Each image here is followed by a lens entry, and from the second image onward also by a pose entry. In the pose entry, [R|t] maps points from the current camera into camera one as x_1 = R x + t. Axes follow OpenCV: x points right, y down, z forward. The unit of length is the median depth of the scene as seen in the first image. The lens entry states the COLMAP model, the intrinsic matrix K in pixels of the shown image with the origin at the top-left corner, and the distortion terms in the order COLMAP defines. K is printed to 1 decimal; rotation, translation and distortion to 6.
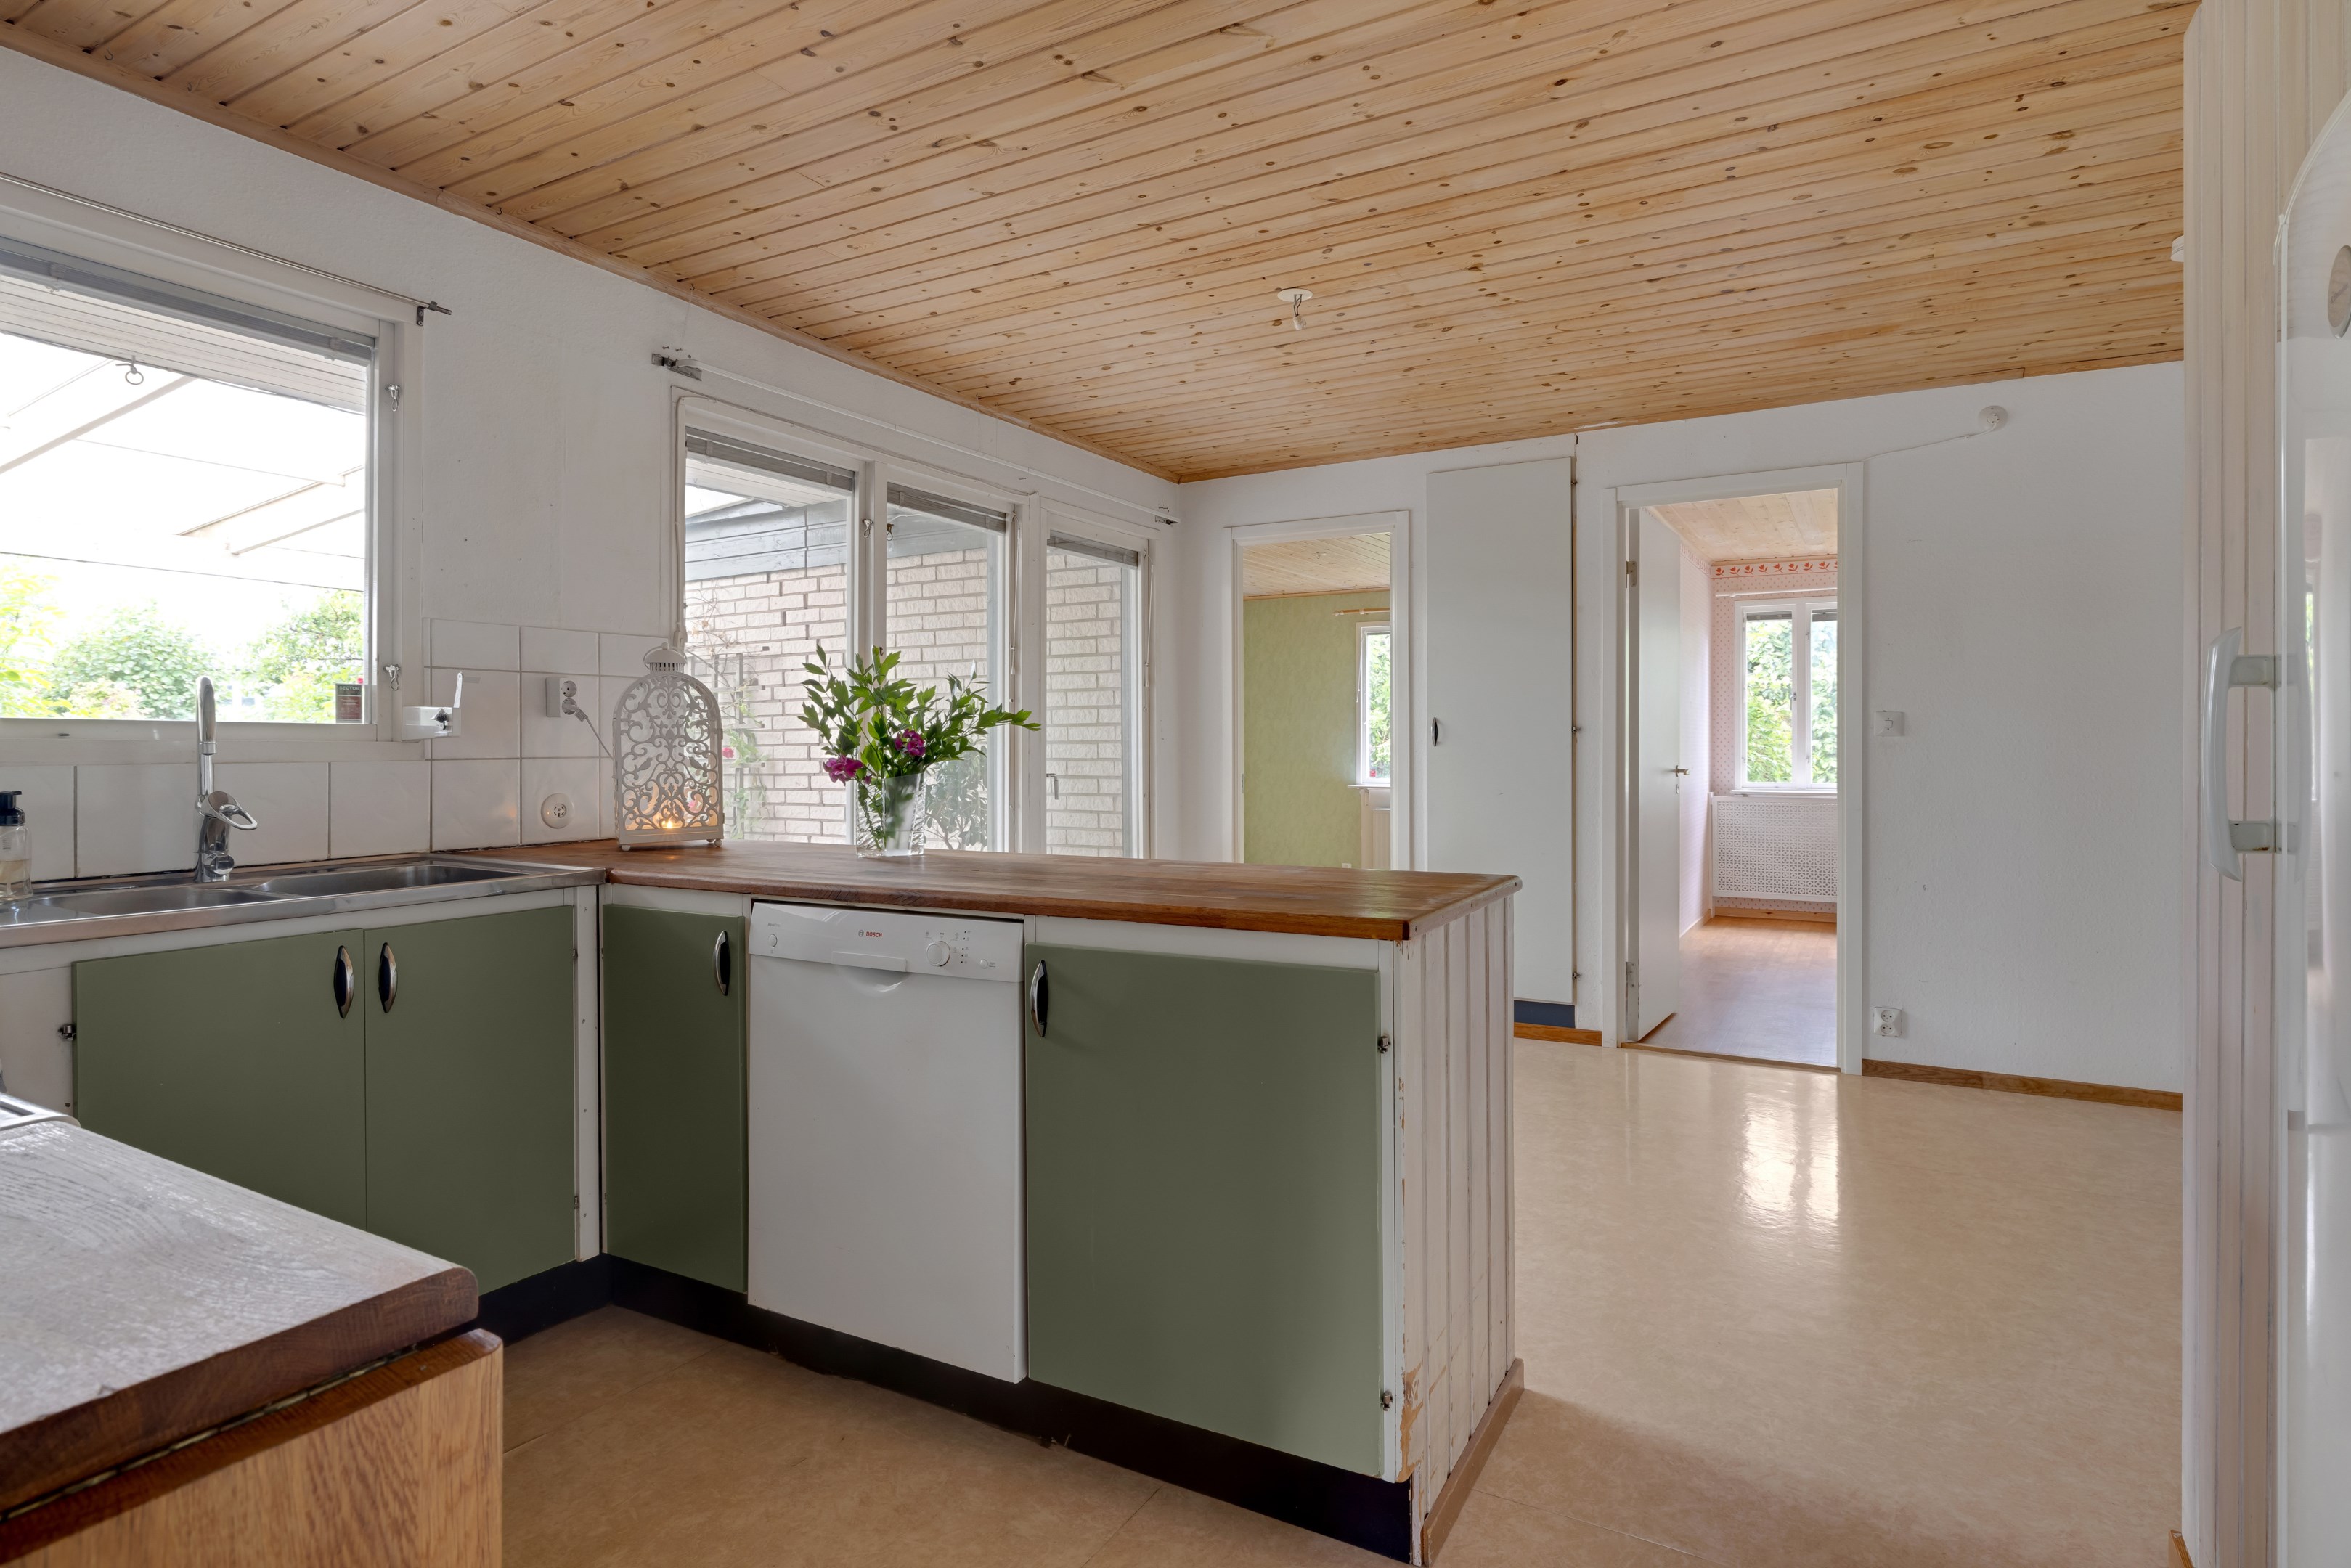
lens RADIAL K [[1230.6, 0, 1187.8], [0, 1230.6, 742.1], [0, 0, 1]] dist [0.002597, 0.000200]
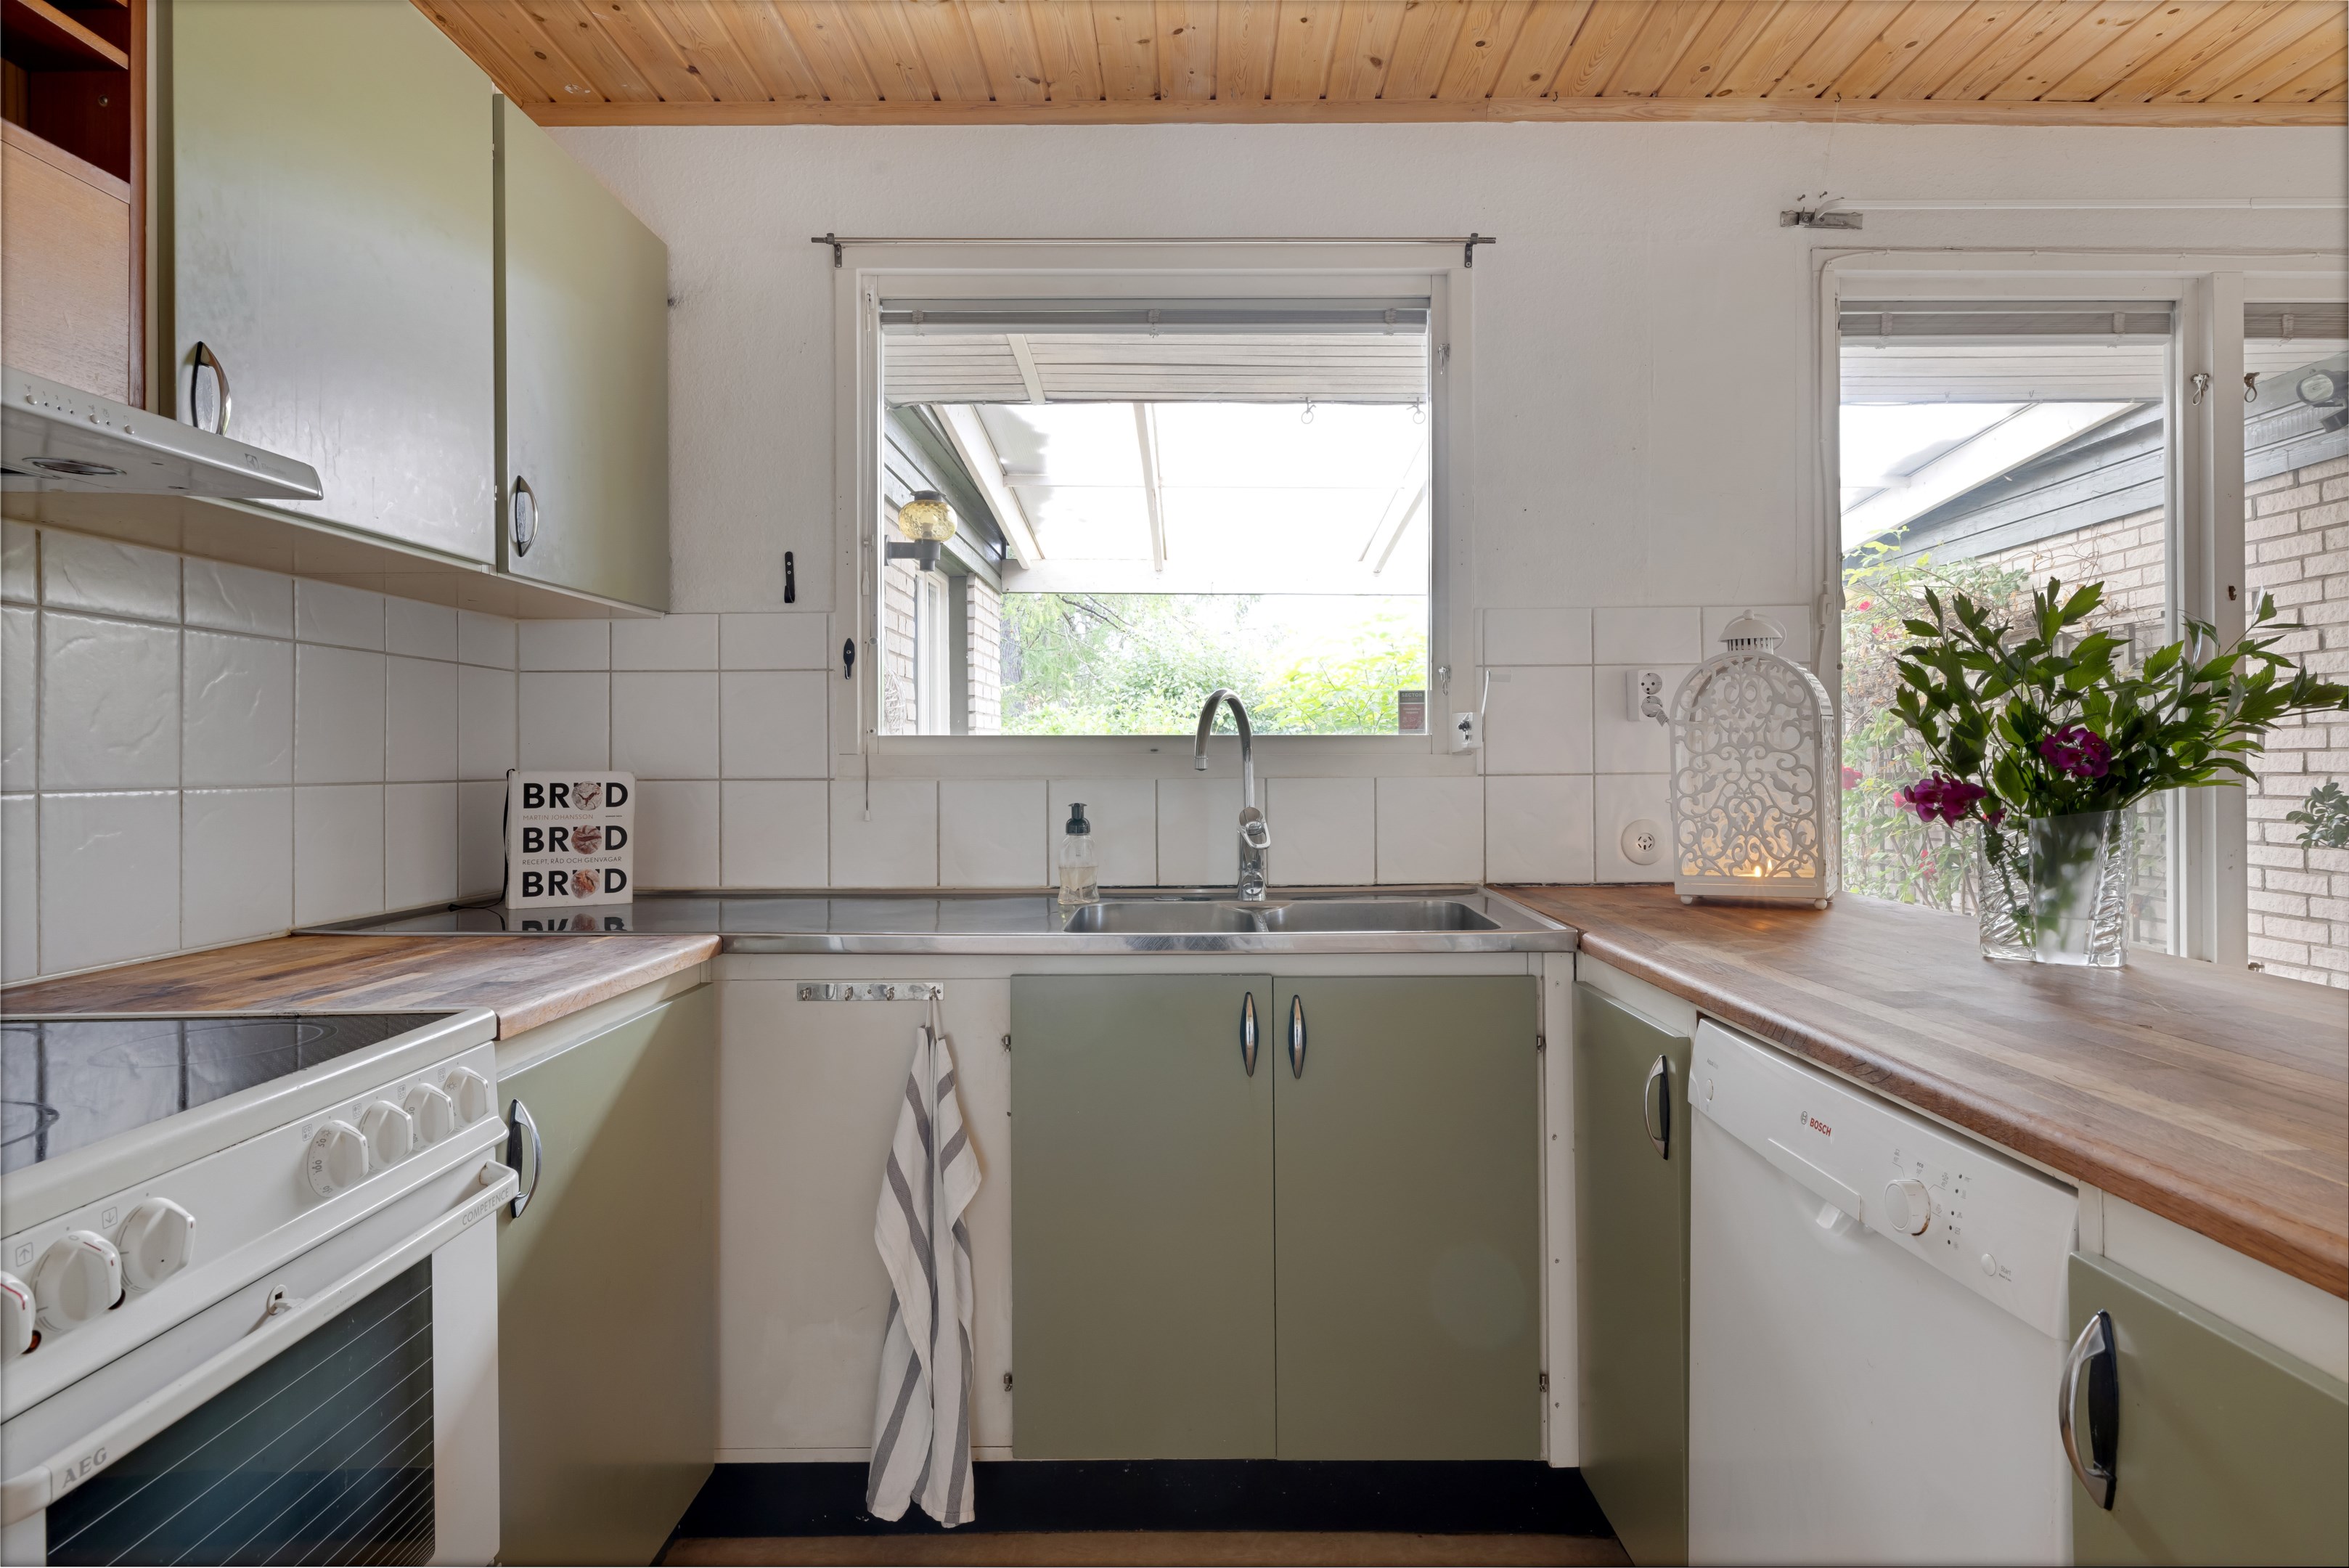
lens RADIAL K [[1308.3, 0, 1209.3], [0, 1308.3, 748.4], [0, 0, 1]] dist [-0.007137, -0.000479]
pose [[0.490196, -0.008117, -0.871574, 0.076206], [0.007626, 0.999958, -0.005023, -0.001053], [0.871579, -0.004185, 0.490238, 0.397880]]
